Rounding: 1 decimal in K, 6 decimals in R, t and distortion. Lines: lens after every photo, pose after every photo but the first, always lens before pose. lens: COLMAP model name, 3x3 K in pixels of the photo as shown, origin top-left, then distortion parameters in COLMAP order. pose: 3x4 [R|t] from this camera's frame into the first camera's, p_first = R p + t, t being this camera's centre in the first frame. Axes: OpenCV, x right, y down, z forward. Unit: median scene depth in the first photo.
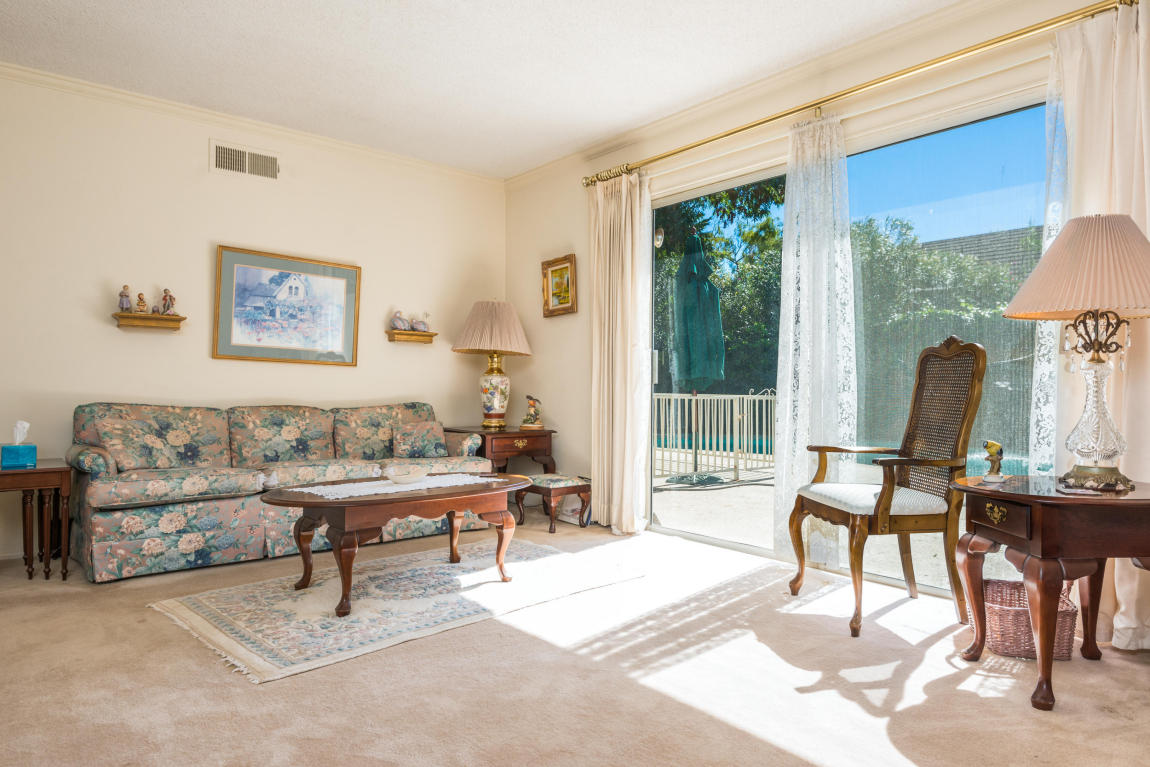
lens RADIAL K [[748.4, 0, 575.0], [0, 748.4, 383.5], [0, 0, 1]] dist [0.001782, -0.000079]
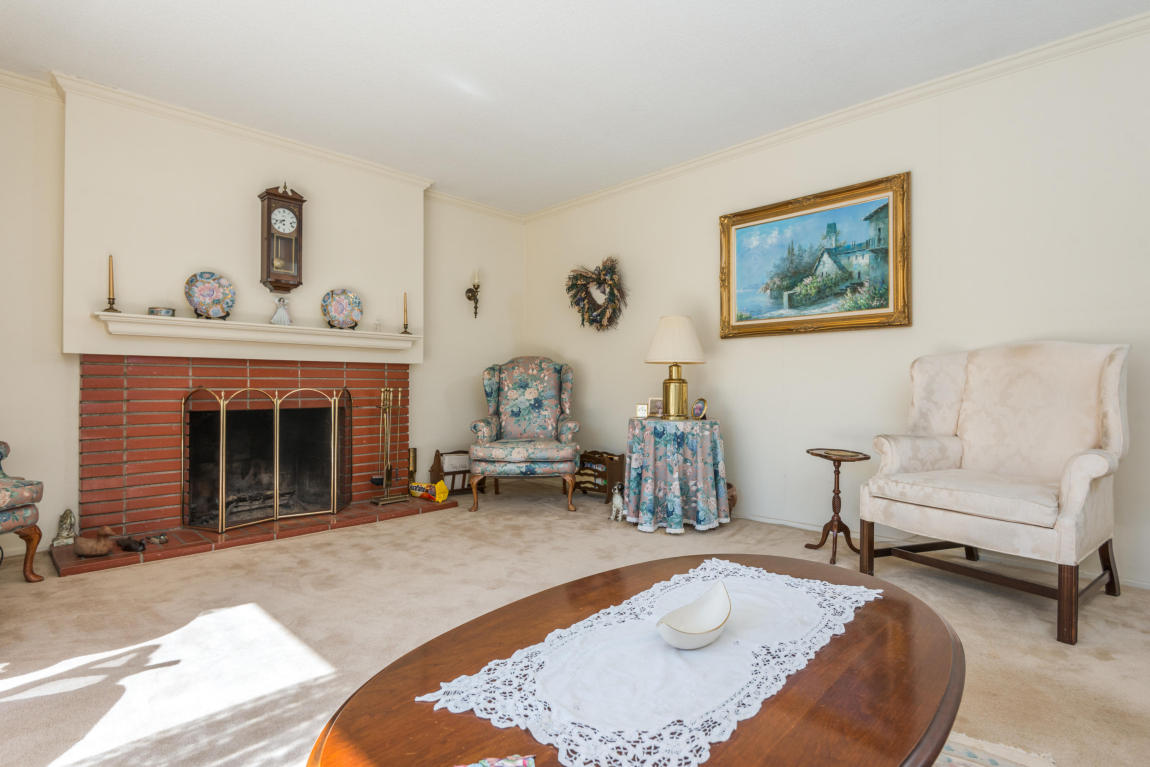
lens RADIAL K [[576.3, 0, 575.0], [0, 576.3, 383.5], [0, 0, 1]] dist [-0.001077, -0.000198]
pose [[-0.999625, -0.012958, -0.024136, -0.130433], [-0.012610, 0.999815, -0.014521, 0.009751], [0.024320, -0.014211, -0.999603, 1.018684]]
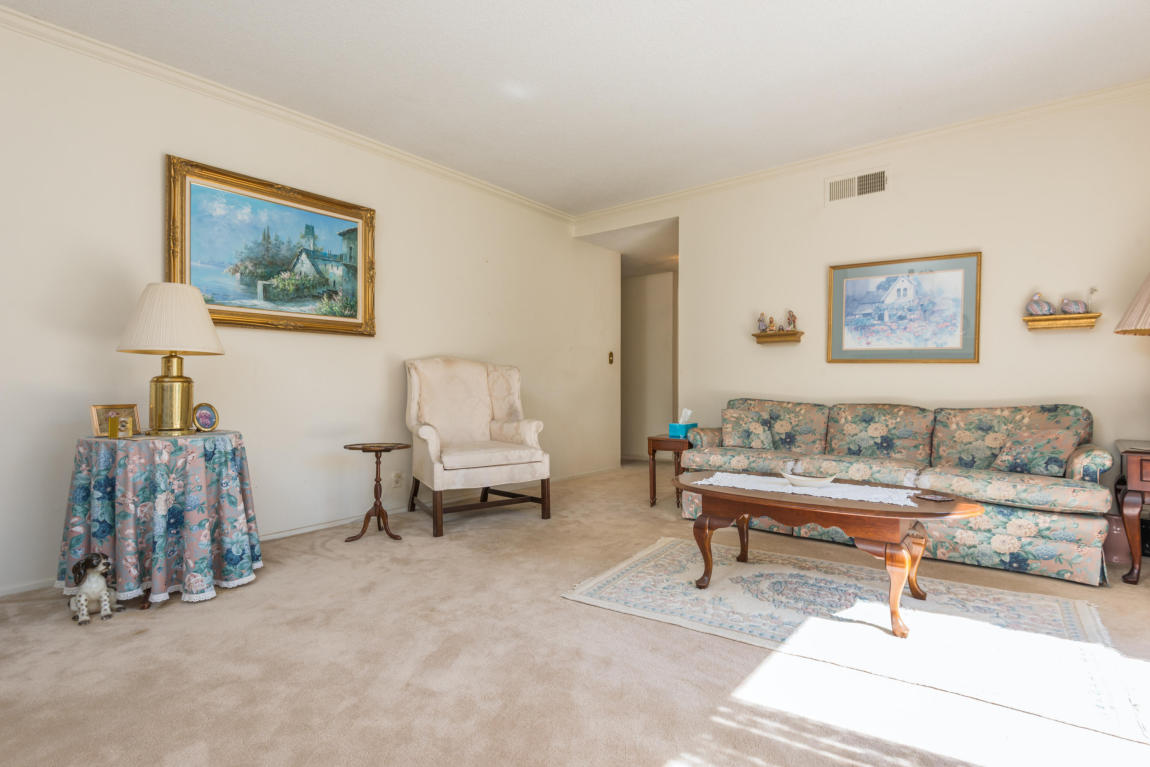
lens RADIAL K [[576.3, 0, 575.0], [0, 576.3, 383.5], [0, 0, 1]] dist [-0.001077, -0.000198]
pose [[0.156600, -0.012384, -0.987584, 0.359103], [0.008819, 0.999899, -0.011140, 0.006141], [0.987623, -0.006965, 0.156693, 0.465178]]
